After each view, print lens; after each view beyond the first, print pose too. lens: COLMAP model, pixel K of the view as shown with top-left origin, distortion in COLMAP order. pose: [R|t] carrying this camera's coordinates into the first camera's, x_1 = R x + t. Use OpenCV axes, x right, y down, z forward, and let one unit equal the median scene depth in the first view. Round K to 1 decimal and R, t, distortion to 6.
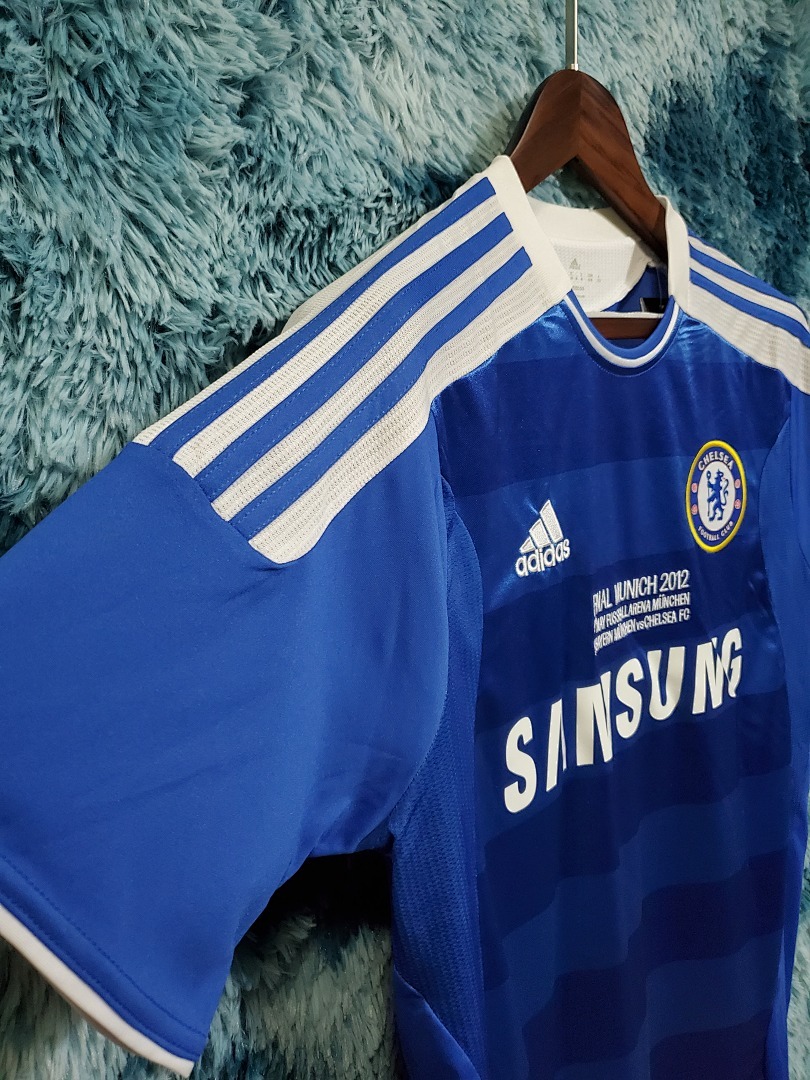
lens RADIAL K [[803.9, 0, 405.0], [0, 803.9, 540.0], [0, 0, 1]] dist [0.000104, 0.001342]
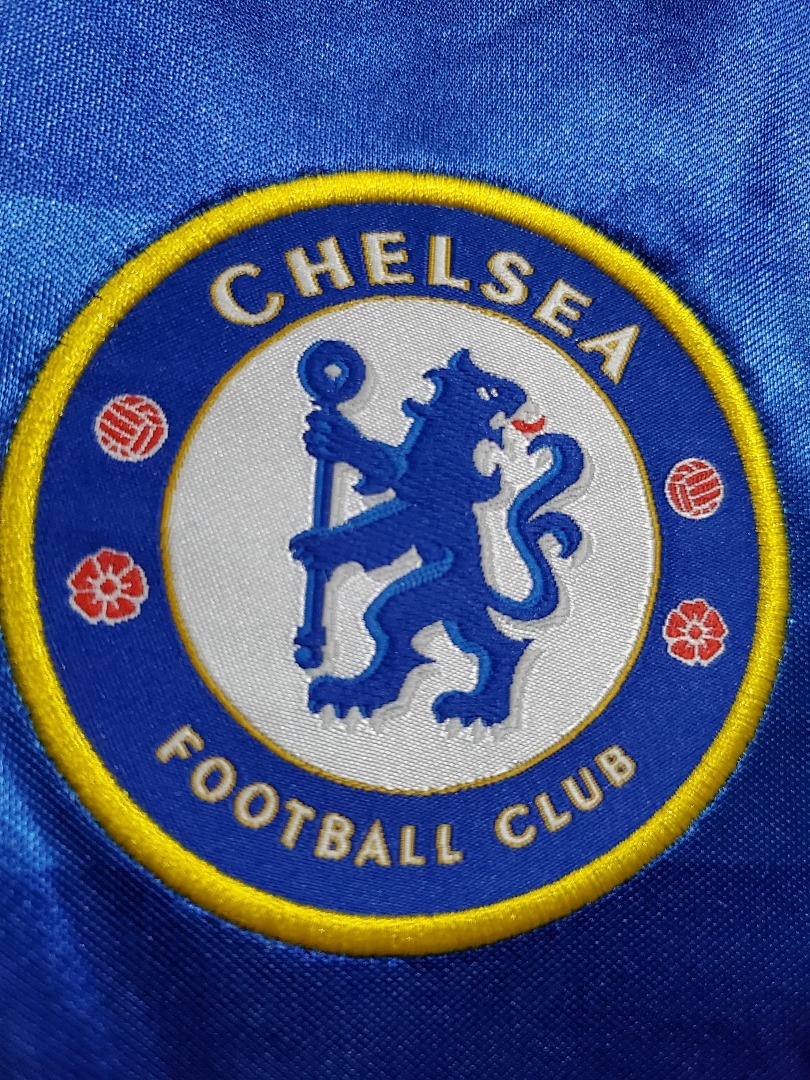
lens RADIAL K [[803.9, 0, 405.0], [0, 803.9, 540.0], [0, 0, 1]] dist [0.000104, 0.001342]
pose [[0.855860, 0.031450, -0.516251, 0.454665], [-0.157600, 0.966540, -0.202393, -0.025366], [0.492612, 0.254581, 0.832179, 0.881563]]
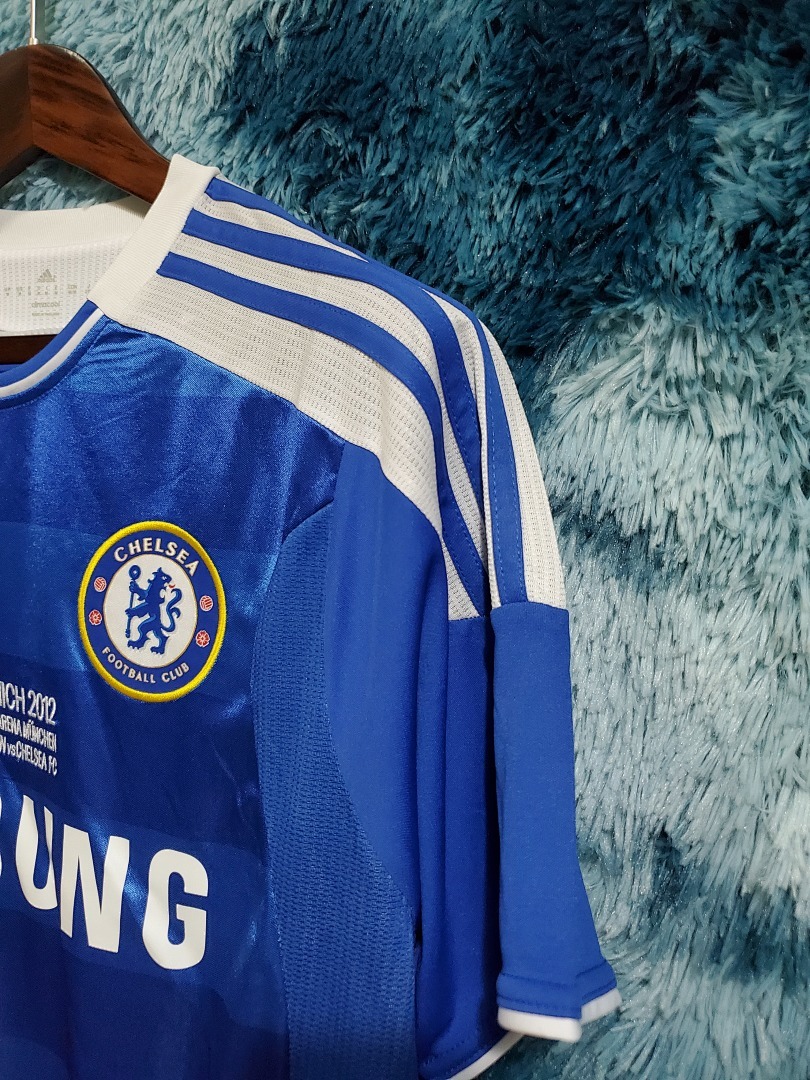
lens RADIAL K [[803.9, 0, 405.0], [0, 803.9, 540.0], [0, 0, 1]] dist [0.000104, 0.001342]
pose [[0.464160, 0.118116, -0.877841, 1.004434], [-0.232071, 0.972665, 0.008167, -0.156352], [0.854809, 0.199931, 0.478883, 0.860086]]
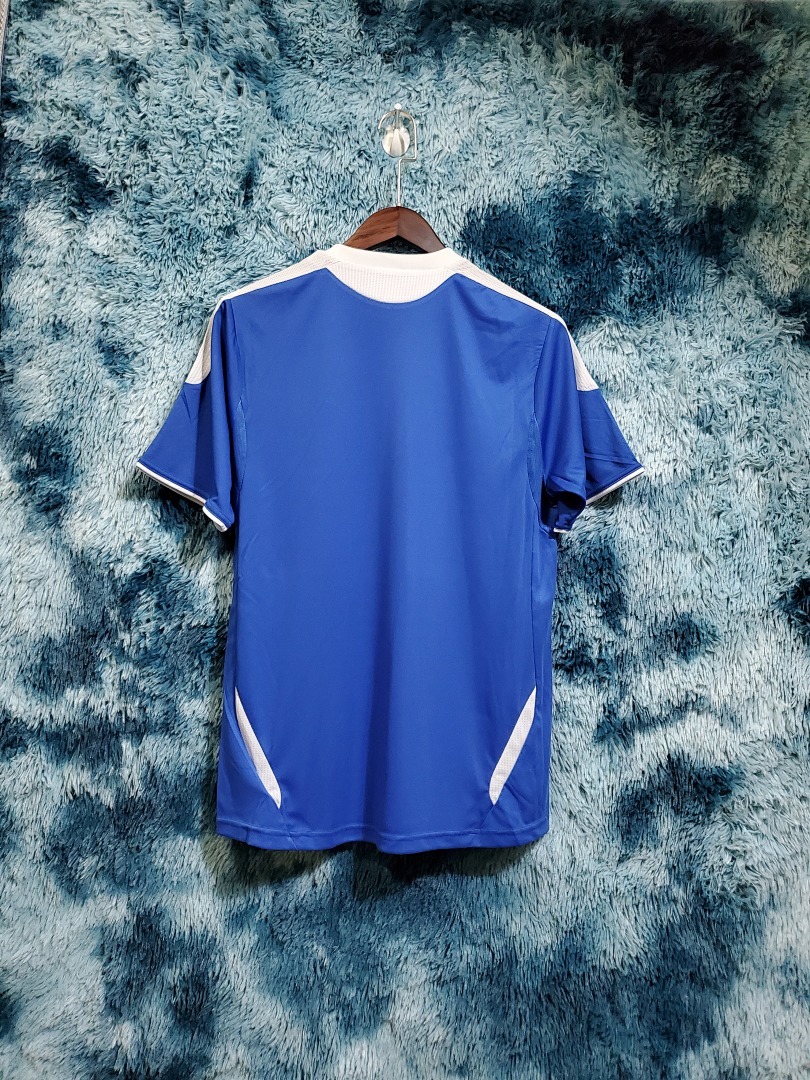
lens RADIAL K [[803.9, 0, 405.0], [0, 803.9, 540.0], [0, 0, 1]] dist [0.000104, 0.001342]
pose [[0.738485, 0.059298, -0.671658, 1.563493], [-0.192305, 0.973276, -0.125512, 0.527774], [0.646266, 0.221852, 0.730153, -0.399033]]
